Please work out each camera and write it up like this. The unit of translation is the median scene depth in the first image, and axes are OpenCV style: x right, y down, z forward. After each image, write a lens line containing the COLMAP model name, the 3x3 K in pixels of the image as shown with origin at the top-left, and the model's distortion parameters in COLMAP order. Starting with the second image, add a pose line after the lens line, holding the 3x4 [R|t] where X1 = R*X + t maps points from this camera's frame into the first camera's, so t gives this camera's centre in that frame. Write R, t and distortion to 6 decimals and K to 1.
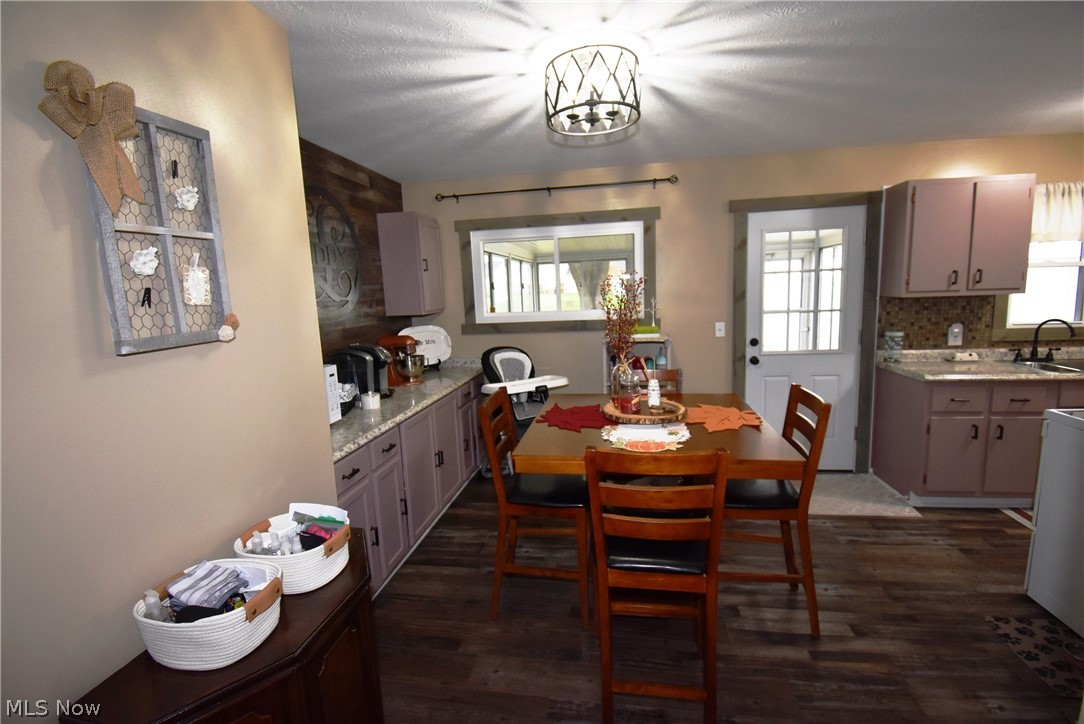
lens RADIAL K [[491.4, 0, 542.6], [0, 491.4, 362.5], [0, 0, 1]] dist [0.012794, -0.000748]
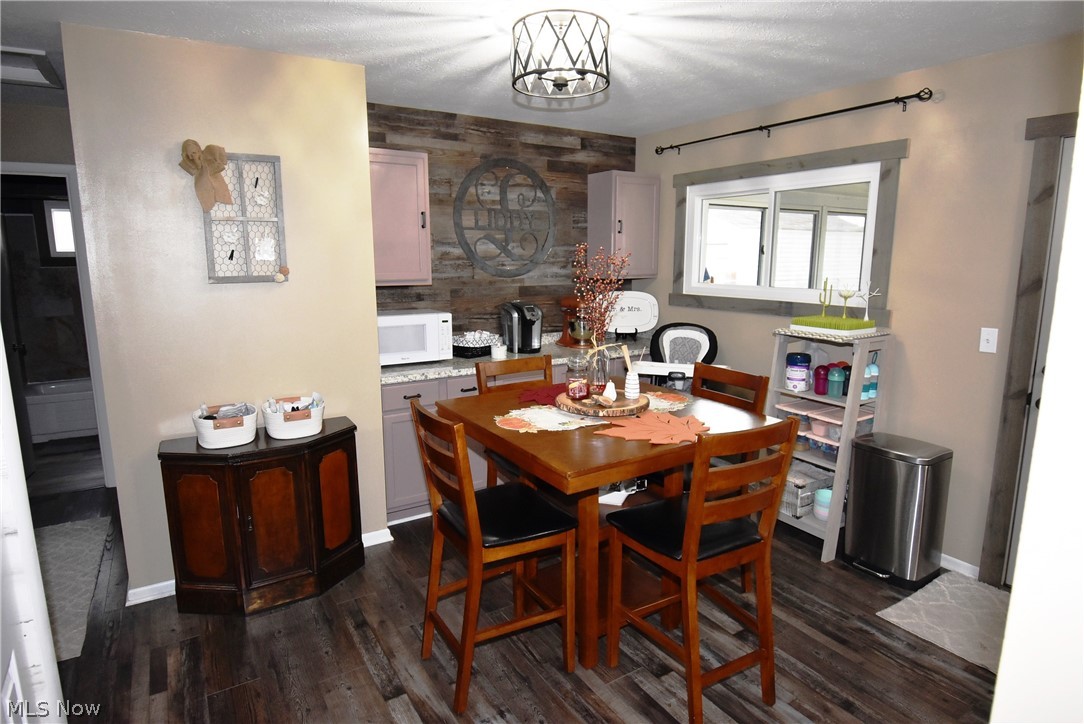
lens RADIAL K [[613.9, 0, 540.2], [0, 613.9, 364.6], [0, 0, 1]] dist [0.031993, -0.002882]
pose [[0.653166, 0.176467, -0.736365, 0.633614], [-0.139183, 0.983876, 0.112325, -0.053103], [0.744314, 0.029123, 0.667195, 0.112615]]
